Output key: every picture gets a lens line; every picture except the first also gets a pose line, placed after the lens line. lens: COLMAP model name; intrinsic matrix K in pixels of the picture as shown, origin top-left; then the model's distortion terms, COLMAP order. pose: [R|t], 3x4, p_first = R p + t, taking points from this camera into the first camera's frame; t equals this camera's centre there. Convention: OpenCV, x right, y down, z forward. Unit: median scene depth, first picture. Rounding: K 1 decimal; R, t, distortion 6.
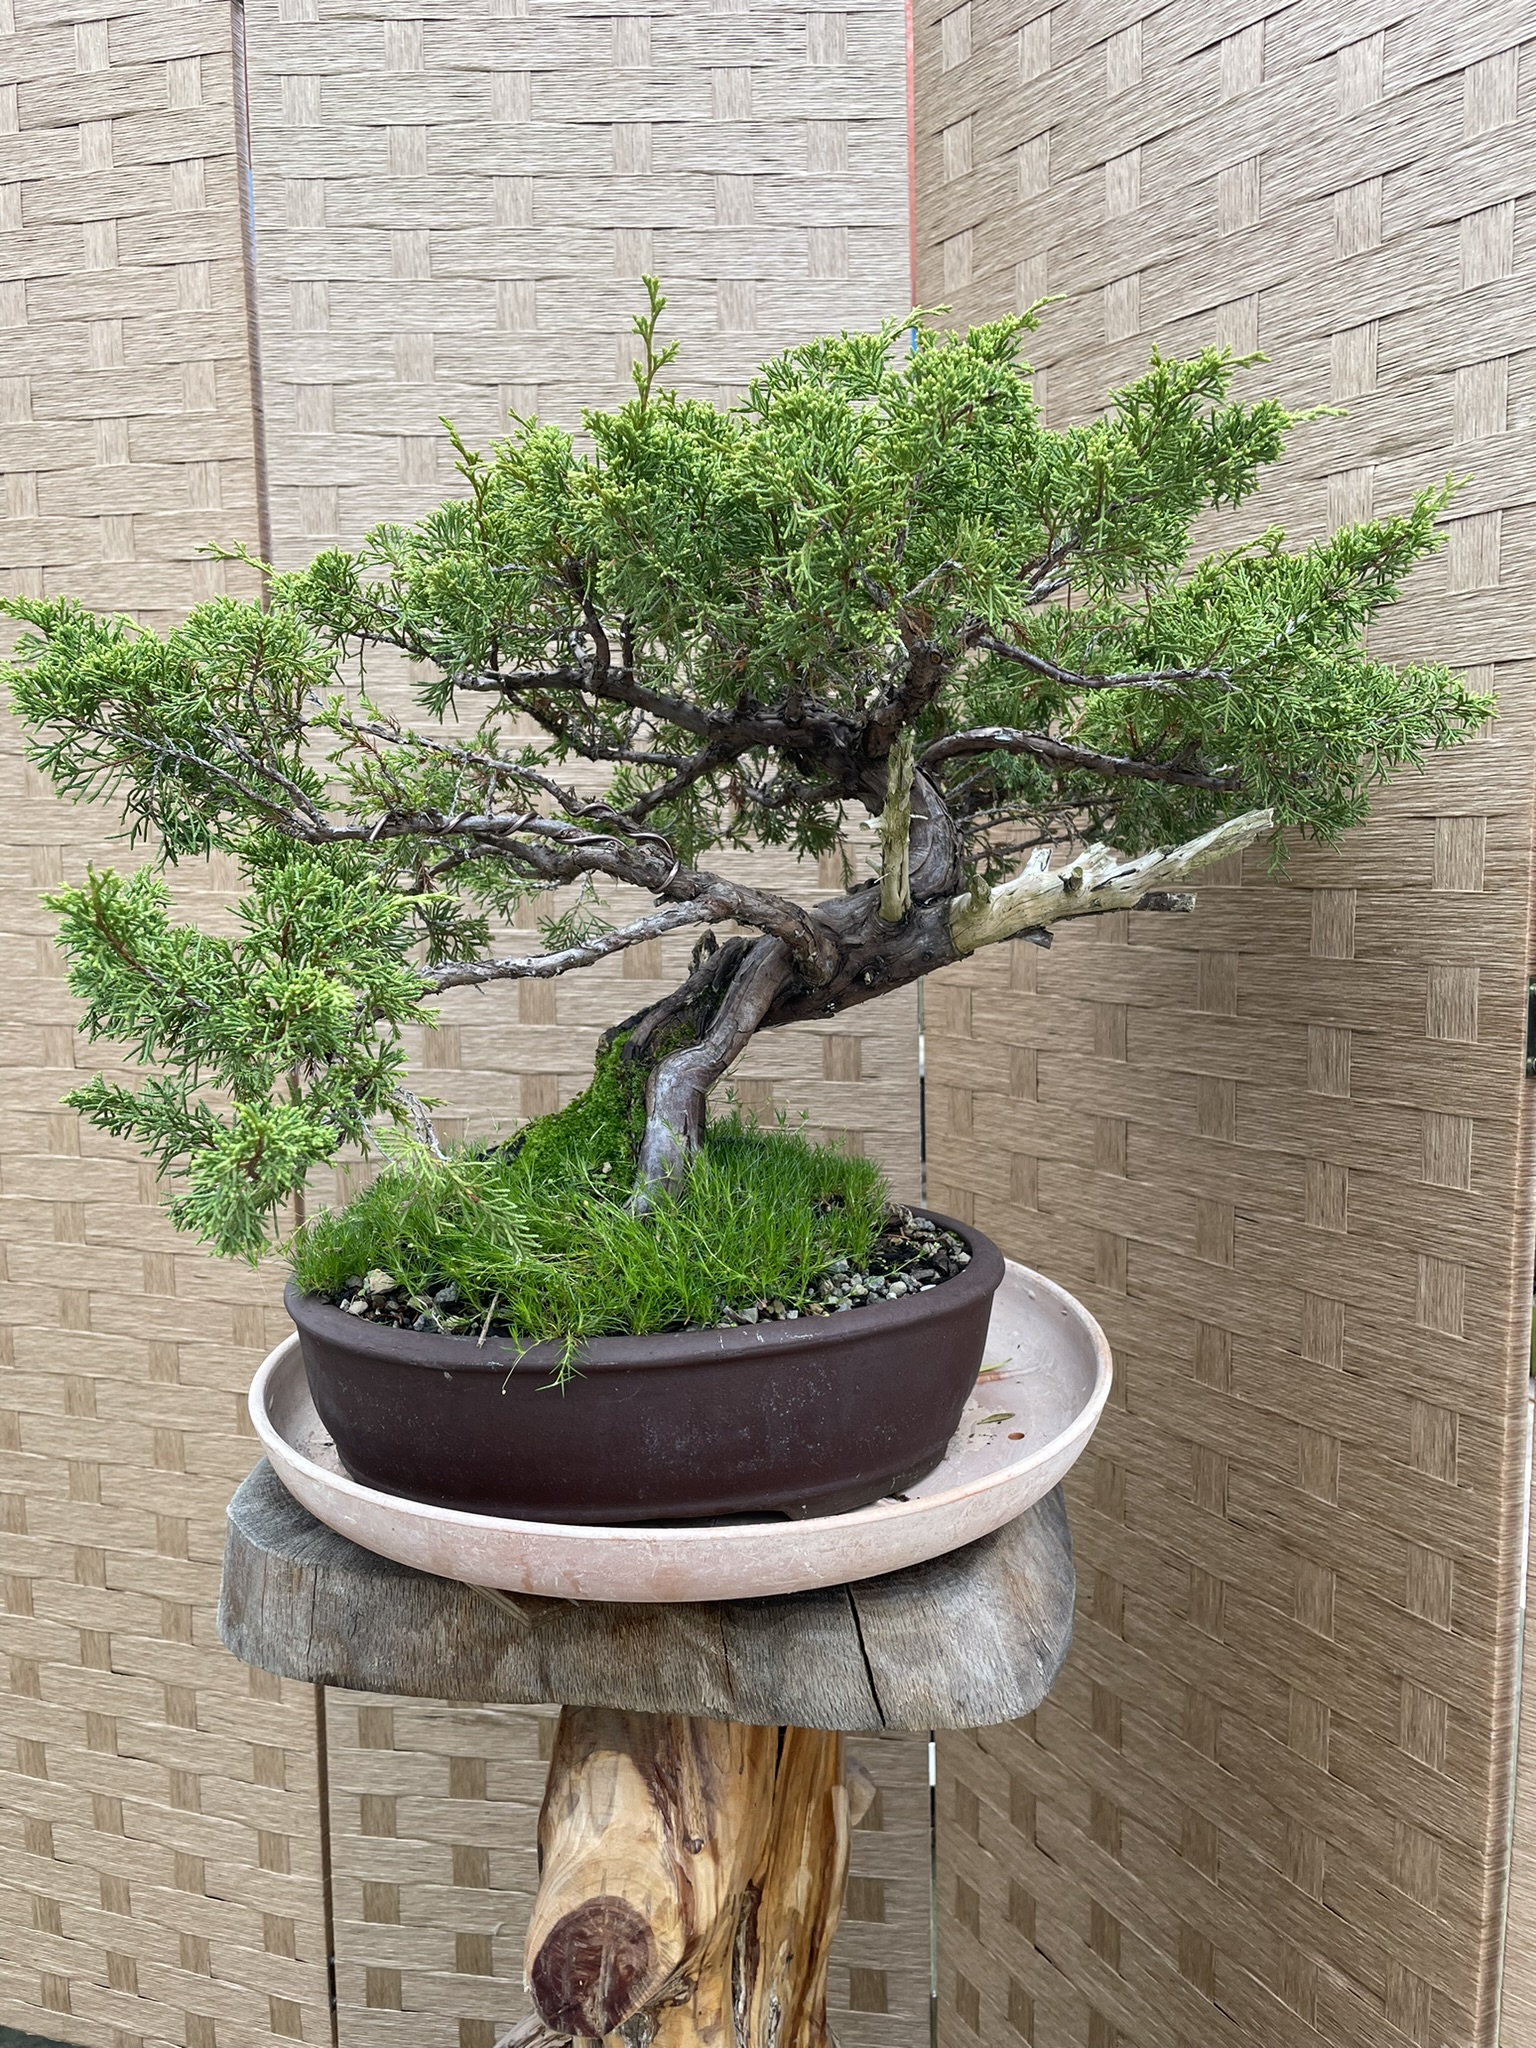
lens RADIAL K [[1558.3, 0, 774.2], [0, 1558.3, 1007.5], [0, 0, 1]] dist [0.074496, -0.105468]
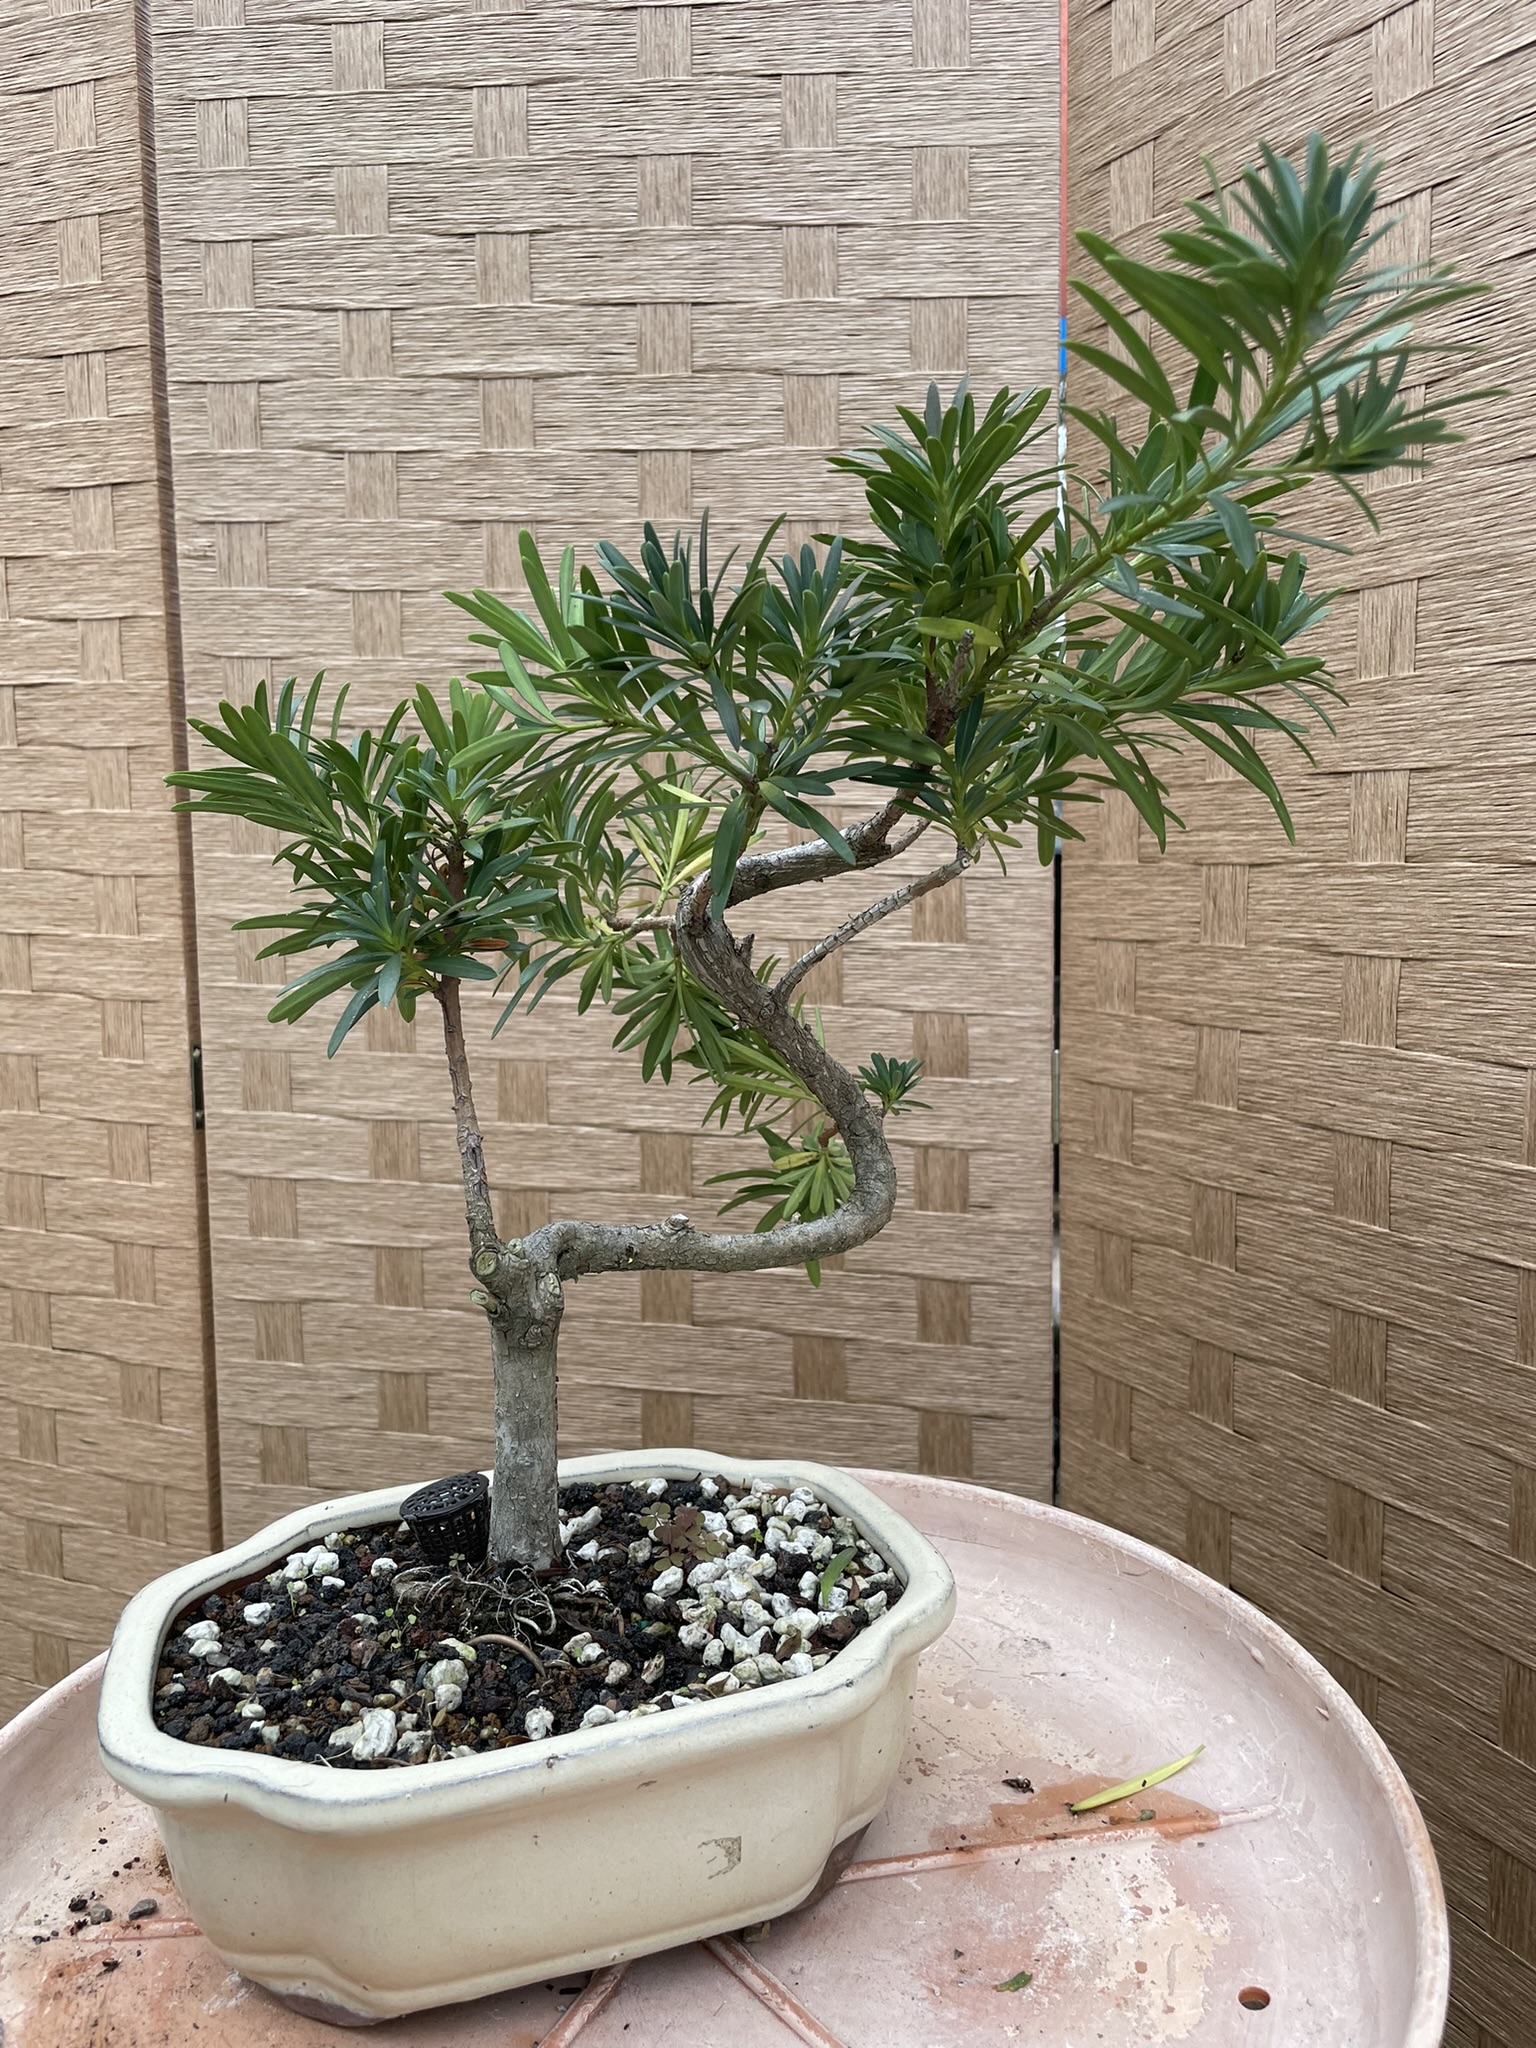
lens RADIAL K [[1558.3, 0, 765.8], [0, 1558.3, 1034.7], [0, 0, 1]] dist [0.074496, -0.105468]
pose [[0.997724, 0.014575, -0.065841, 0.009294], [-0.013664, 0.999805, 0.014262, -0.043851], [0.066036, -0.013330, 0.997728, 0.289807]]
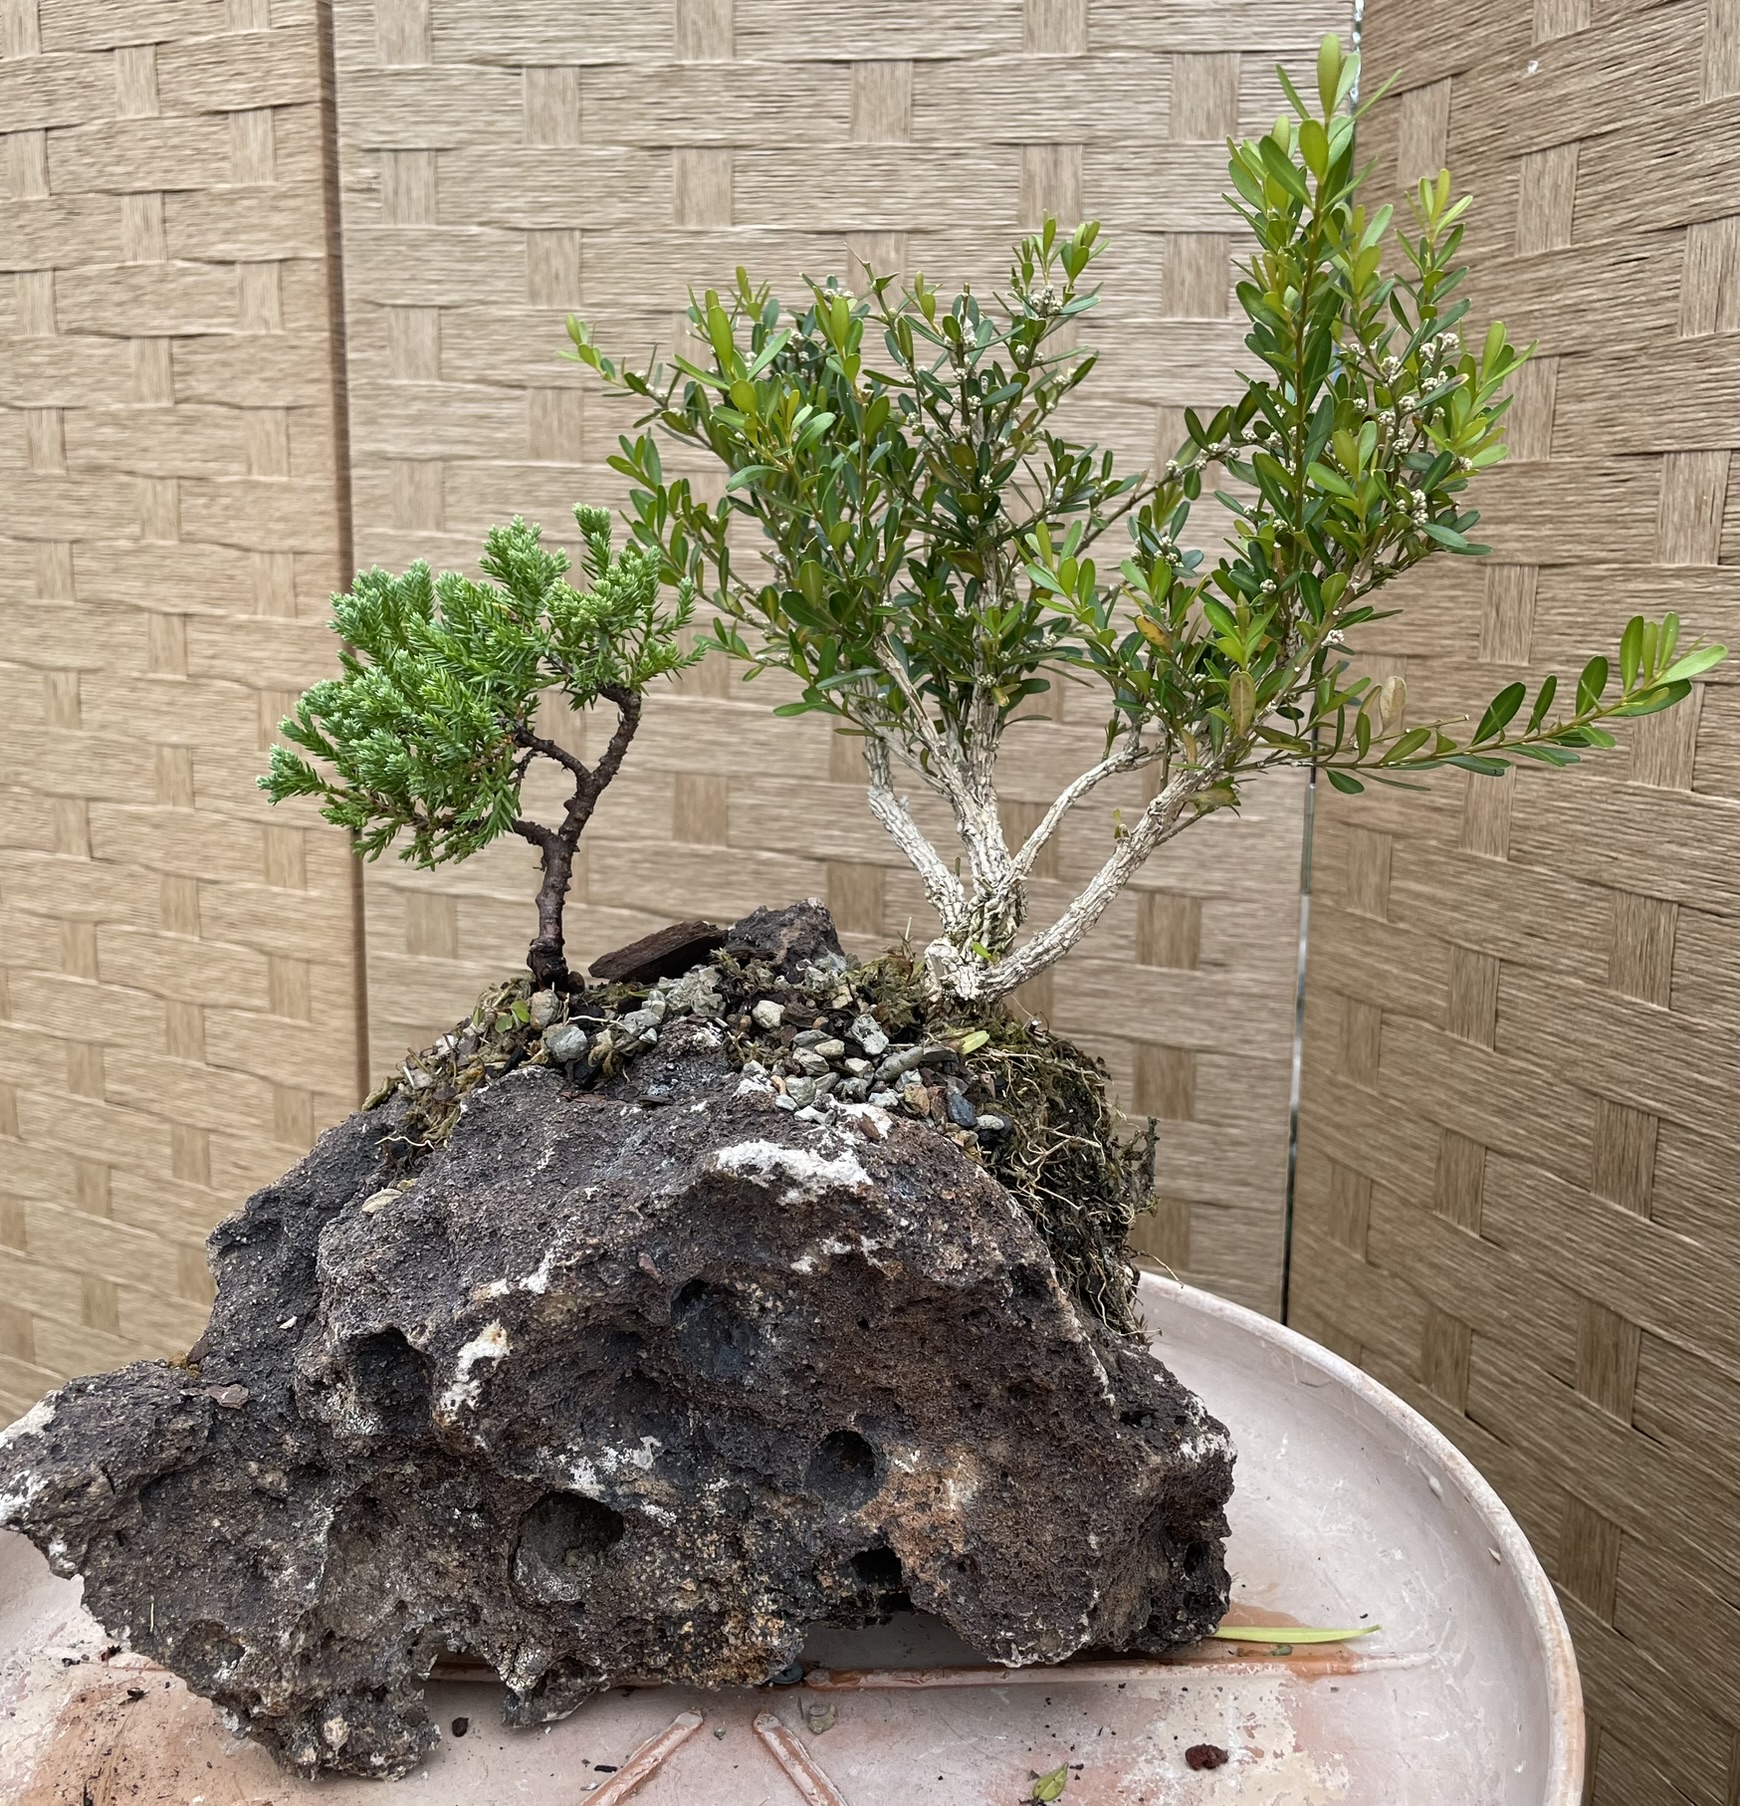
lens RADIAL K [[1781.1, 0, 877.0], [0, 1781.1, 886.8], [0, 0, 1]] dist [0.021538, 0.000000]
pose [[0.981465, 0.065406, -0.180133, 0.056669], [-0.050838, 0.995139, 0.084339, -0.038600], [0.184774, -0.073618, 0.980020, 0.300479]]
